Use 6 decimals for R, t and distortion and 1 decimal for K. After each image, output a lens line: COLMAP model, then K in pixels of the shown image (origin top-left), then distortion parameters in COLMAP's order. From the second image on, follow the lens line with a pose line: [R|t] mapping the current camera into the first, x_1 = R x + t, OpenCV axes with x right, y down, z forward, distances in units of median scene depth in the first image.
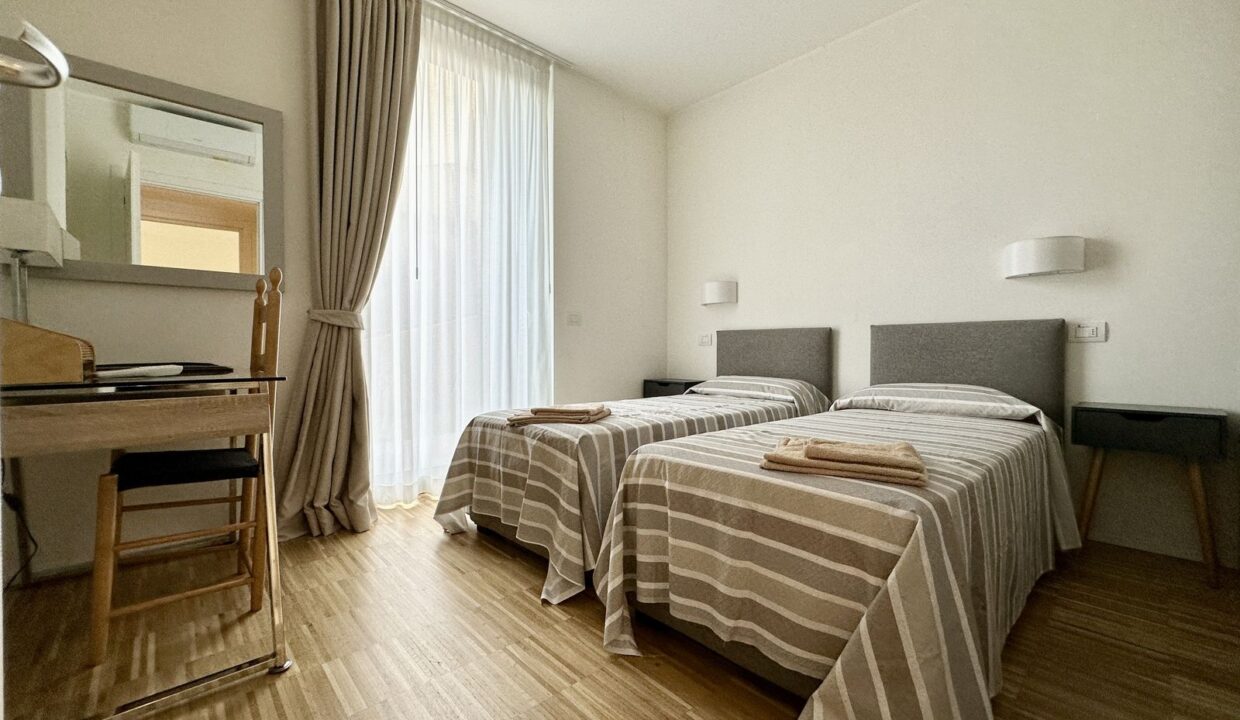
lens RADIAL K [[510.8, 0, 620.0], [0, 510.8, 360.0], [0, 0, 1]] dist [-0.000412, 0.000154]
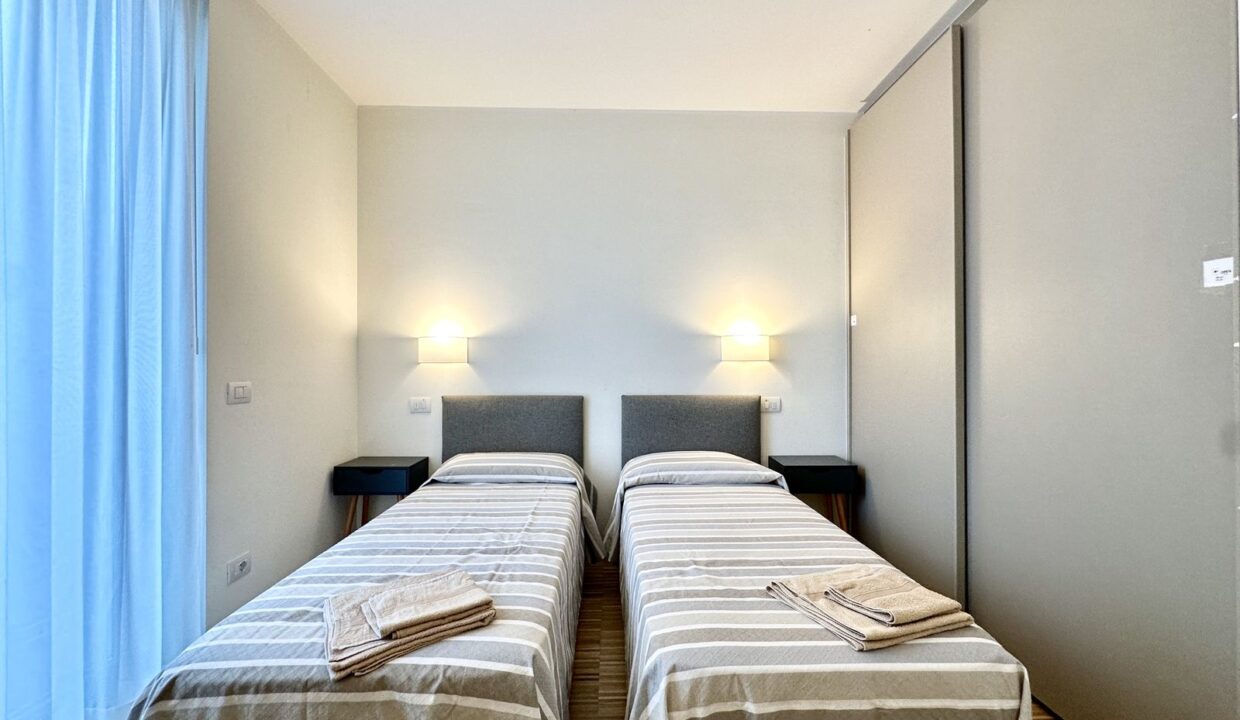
lens RADIAL K [[510.8, 0, 620.0], [0, 510.8, 360.0], [0, 0, 1]] dist [-0.000412, 0.000154]
pose [[0.646684, -0.009787, 0.762696, -0.425487], [0.011443, 0.999930, 0.003128, -0.196528], [-0.762673, 0.006705, 0.646750, 0.442140]]
